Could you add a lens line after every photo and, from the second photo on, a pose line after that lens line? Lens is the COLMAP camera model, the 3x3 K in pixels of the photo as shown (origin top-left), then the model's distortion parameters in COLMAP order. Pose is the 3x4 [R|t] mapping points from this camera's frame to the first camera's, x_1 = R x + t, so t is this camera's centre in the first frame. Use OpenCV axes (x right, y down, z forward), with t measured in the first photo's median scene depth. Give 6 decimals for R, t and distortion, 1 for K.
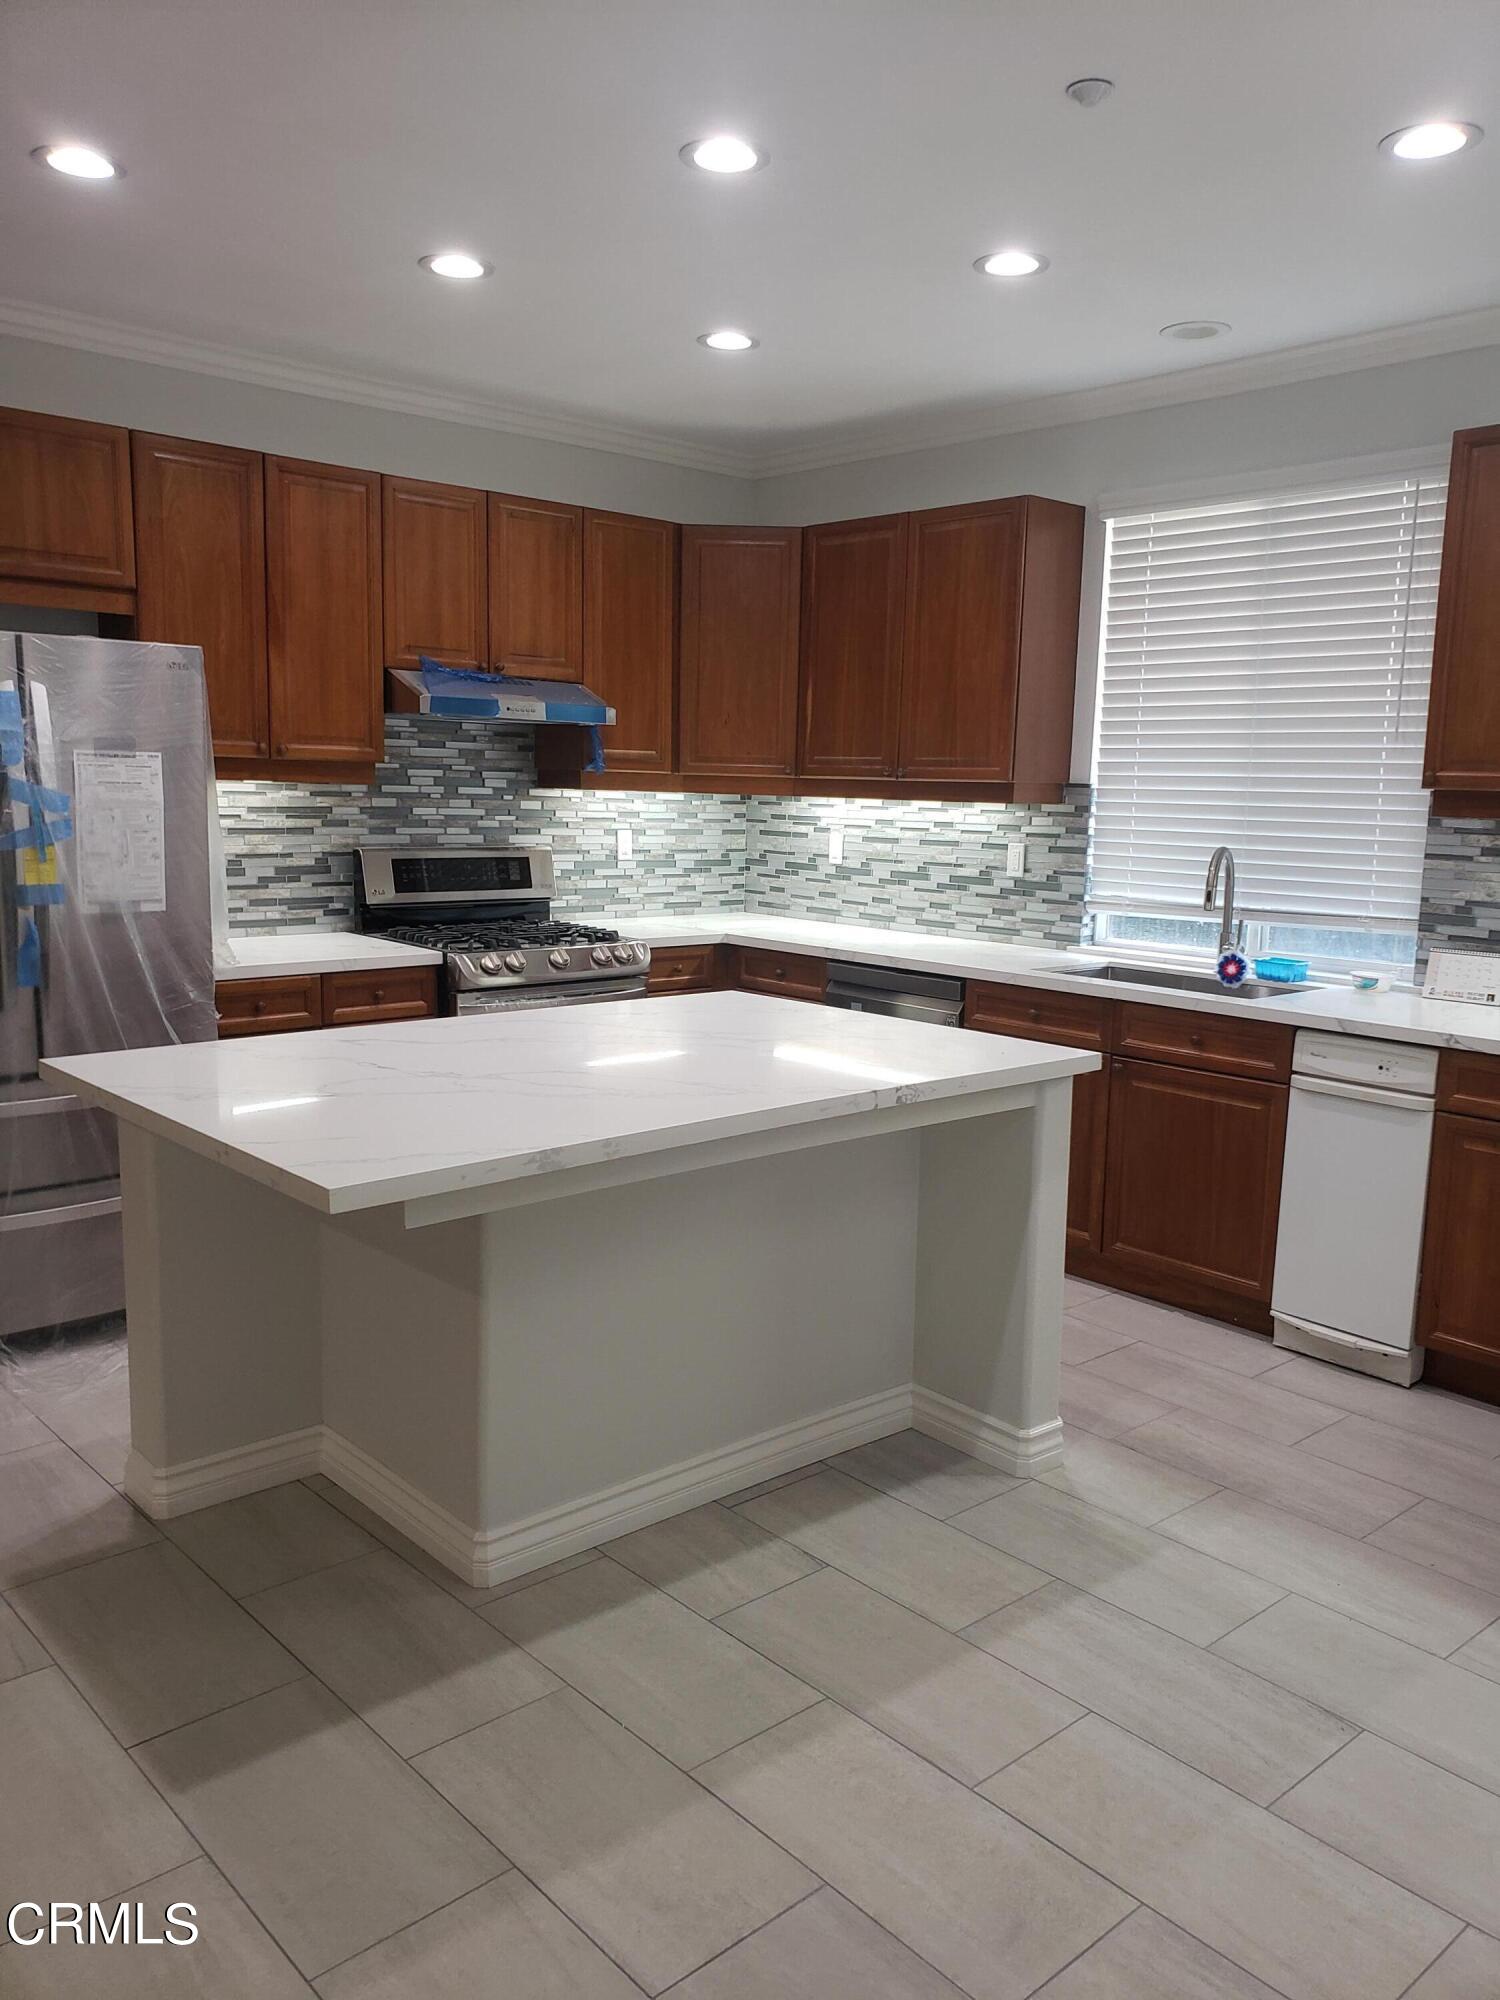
lens RADIAL K [[1533.3, 0, 726.9], [0, 1533.3, 938.6], [0, 0, 1]] dist [-0.000961, 0.003845]
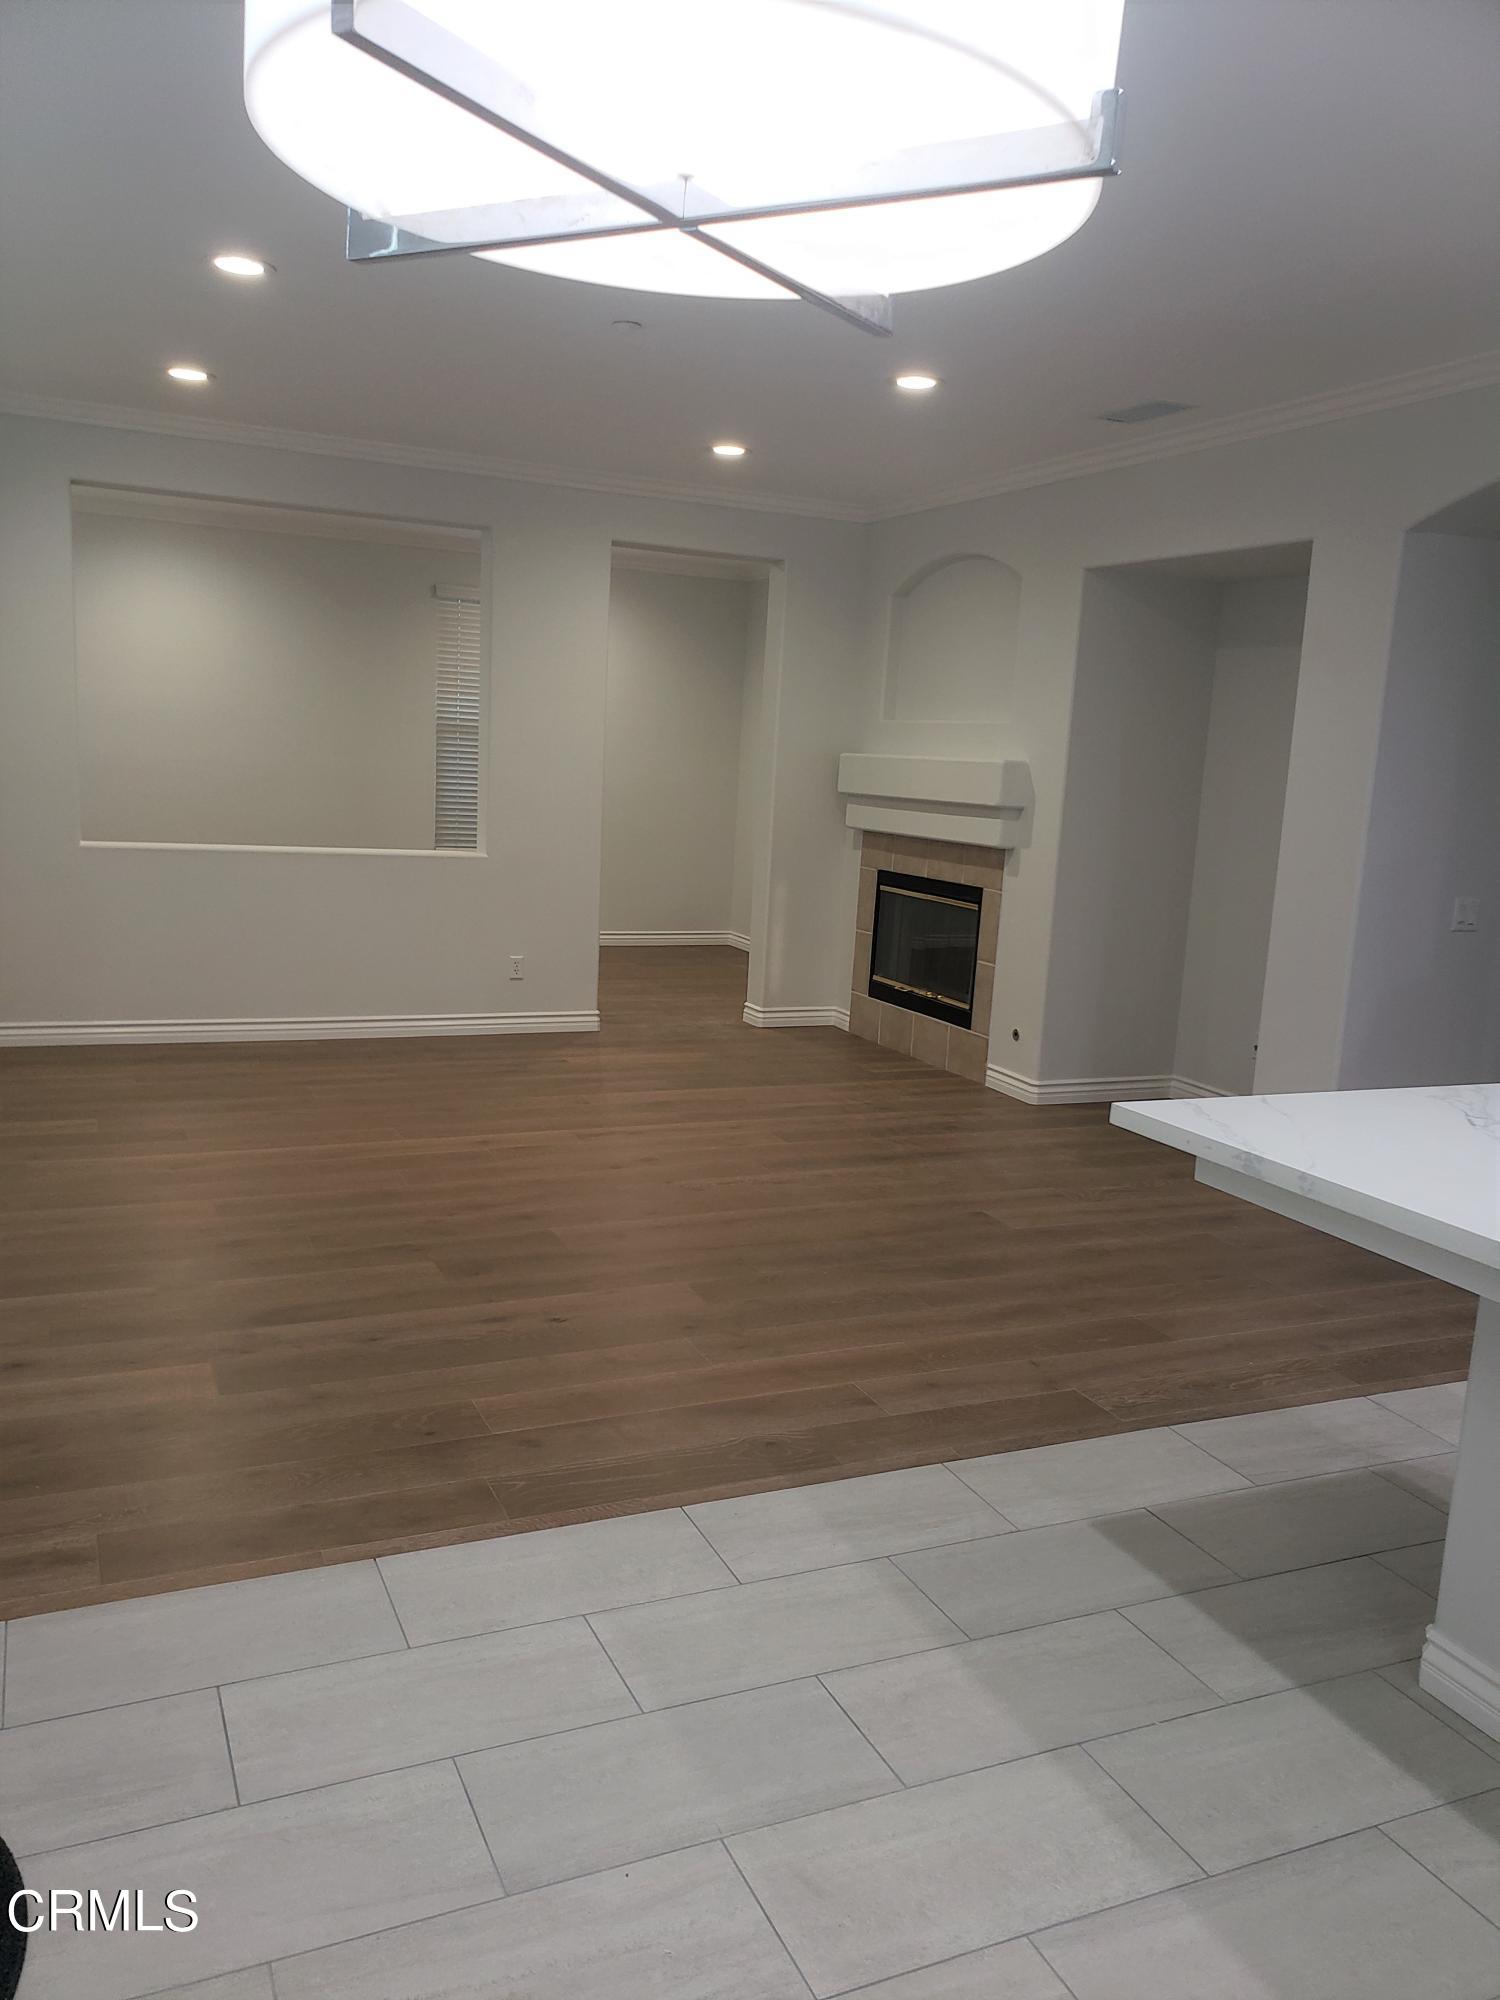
lens RADIAL K [[1537.6, 0, 783.2], [0, 1537.6, 1090.7], [0, 0, 1]] dist [0.007139, -0.000446]
pose [[-0.293516, 0.163203, -0.941920, 0.681031], [-0.150795, 0.965079, 0.214206, -0.052956], [0.943986, 0.204910, -0.258655, 0.719893]]
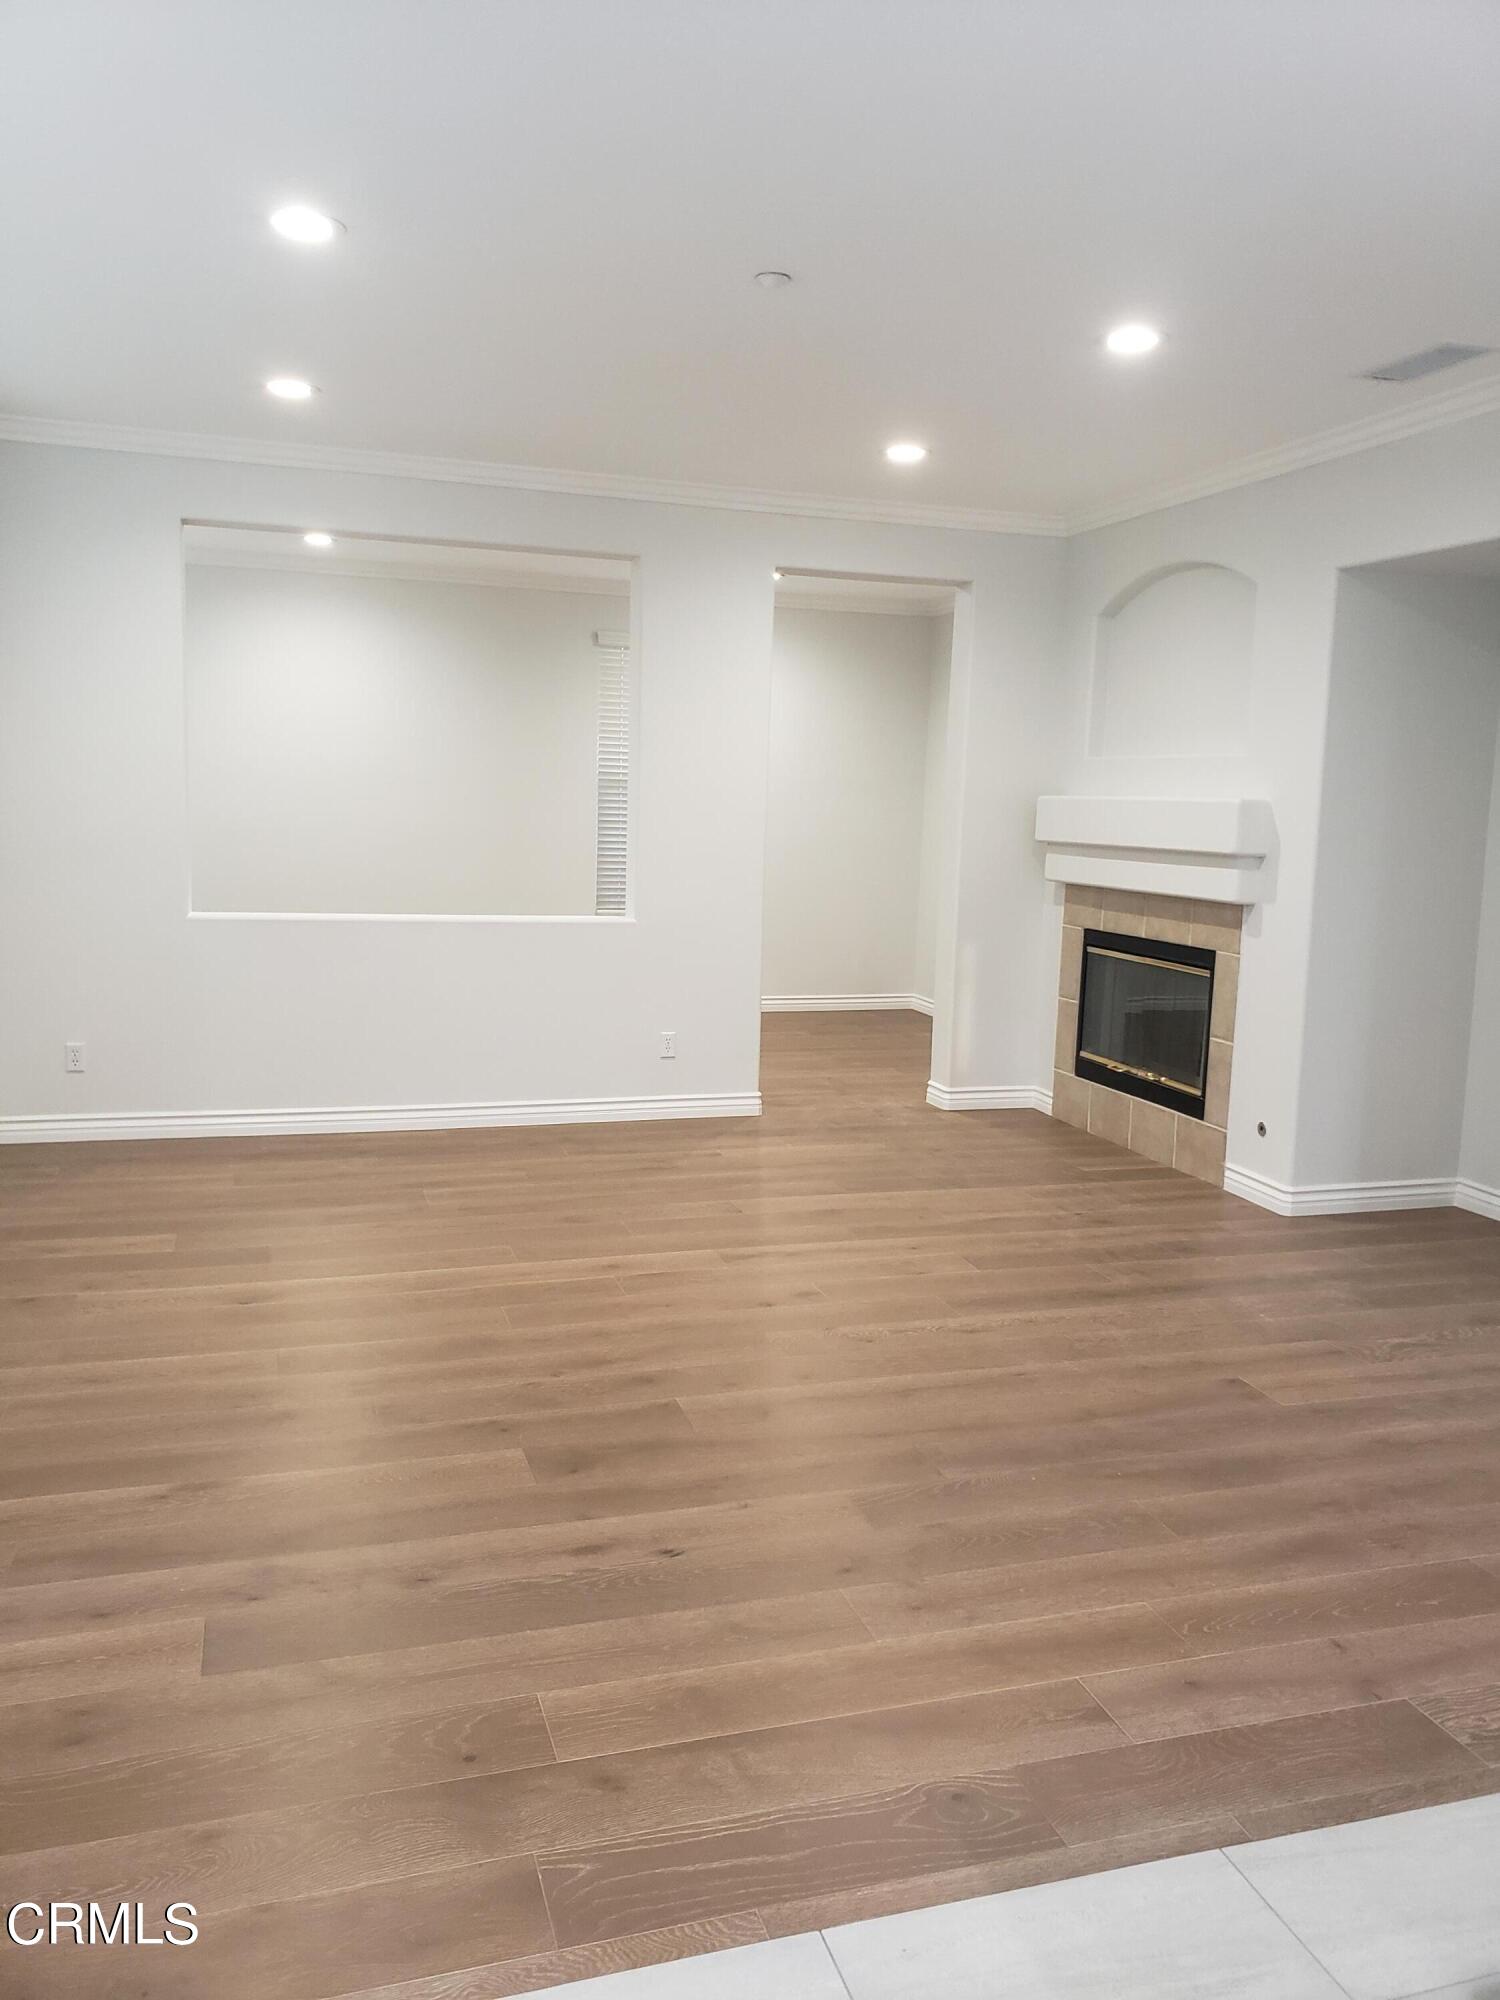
lens RADIAL K [[1549.7, 0, 750.0], [0, 1549.7, 1000.0], [0, 0, 1]] dist [-0.015209, -0.002326]
pose [[-0.426935, 0.081276, -0.900622, 0.385021], [-0.122926, 0.981491, 0.146846, -0.049574], [0.895888, 0.173404, -0.409042, 0.630401]]
